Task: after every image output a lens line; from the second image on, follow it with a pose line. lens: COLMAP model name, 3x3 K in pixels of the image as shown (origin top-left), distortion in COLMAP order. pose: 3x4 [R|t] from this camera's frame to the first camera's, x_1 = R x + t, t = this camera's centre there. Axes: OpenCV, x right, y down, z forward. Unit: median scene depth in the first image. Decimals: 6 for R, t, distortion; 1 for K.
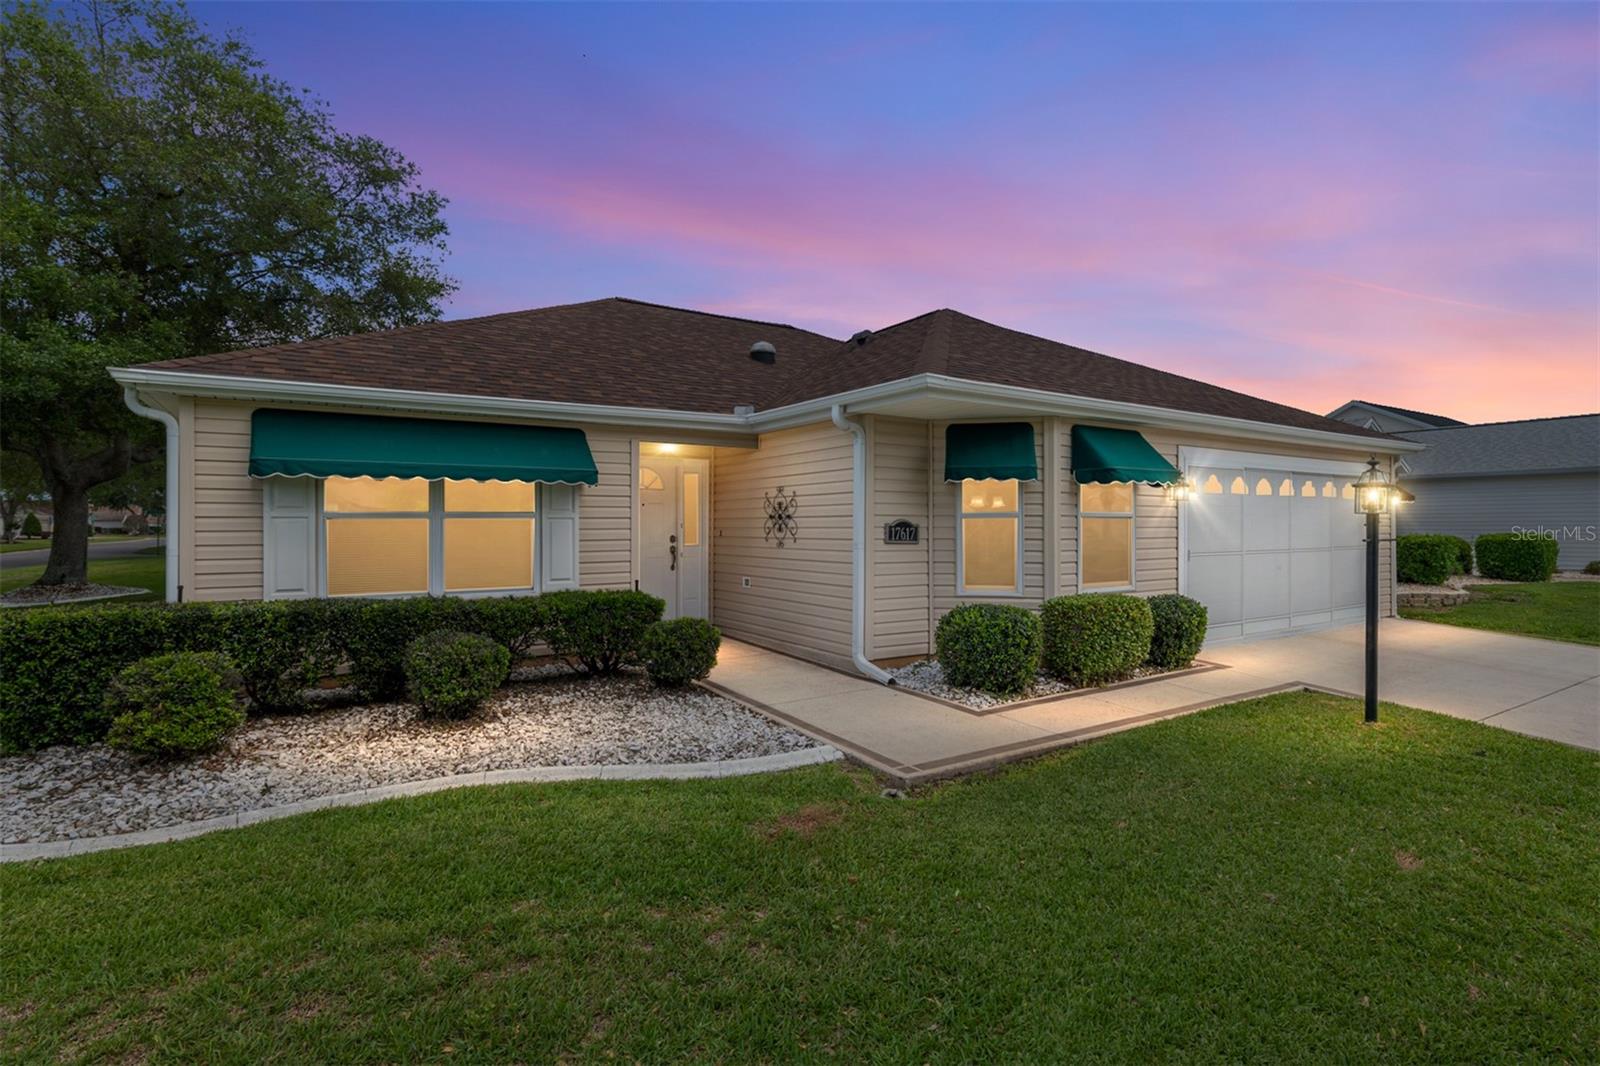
lens RADIAL K [[783.3, 0, 823.6], [0, 783.3, 528.0], [0, 0, 1]] dist [-0.000591, -0.000432]
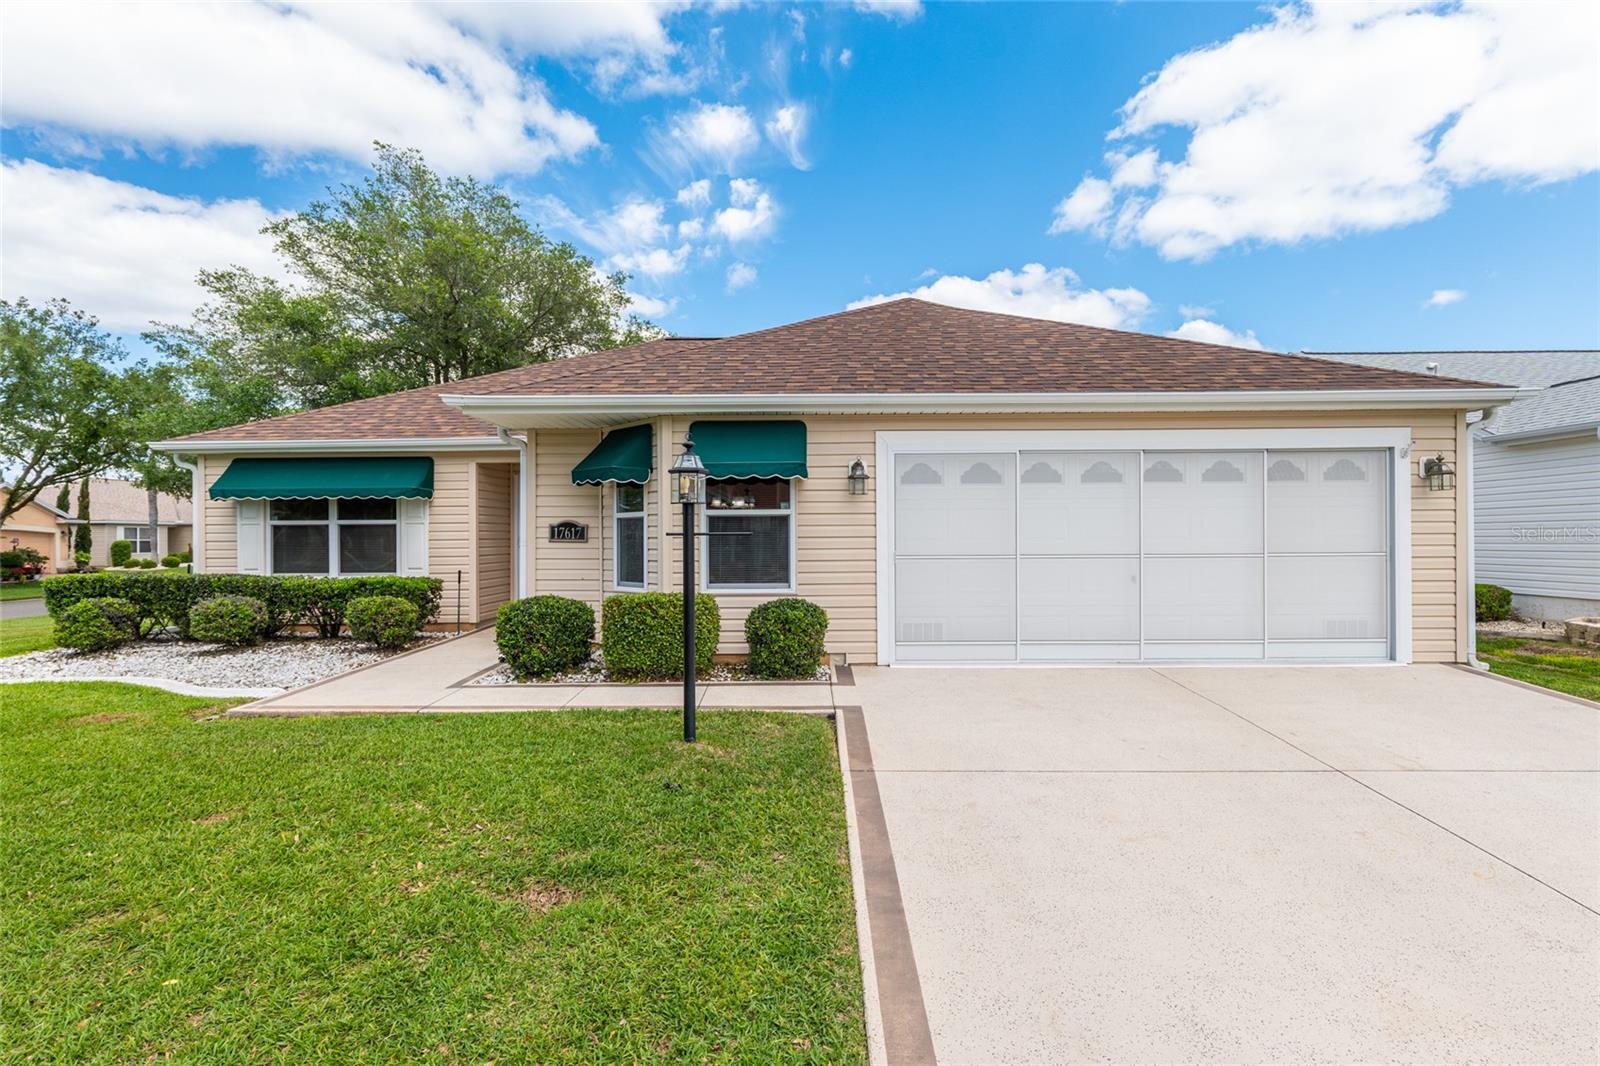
lens RADIAL K [[753.5, 0, 802.5], [0, 753.5, 536.7], [0, 0, 1]] dist [-0.000038, 0.000021]
pose [[0.825697, -0.003109, -0.564105, 1.004858], [0.000294, 0.999987, -0.005081, 0.018472], [0.564114, 0.004029, 0.825687, 0.301585]]
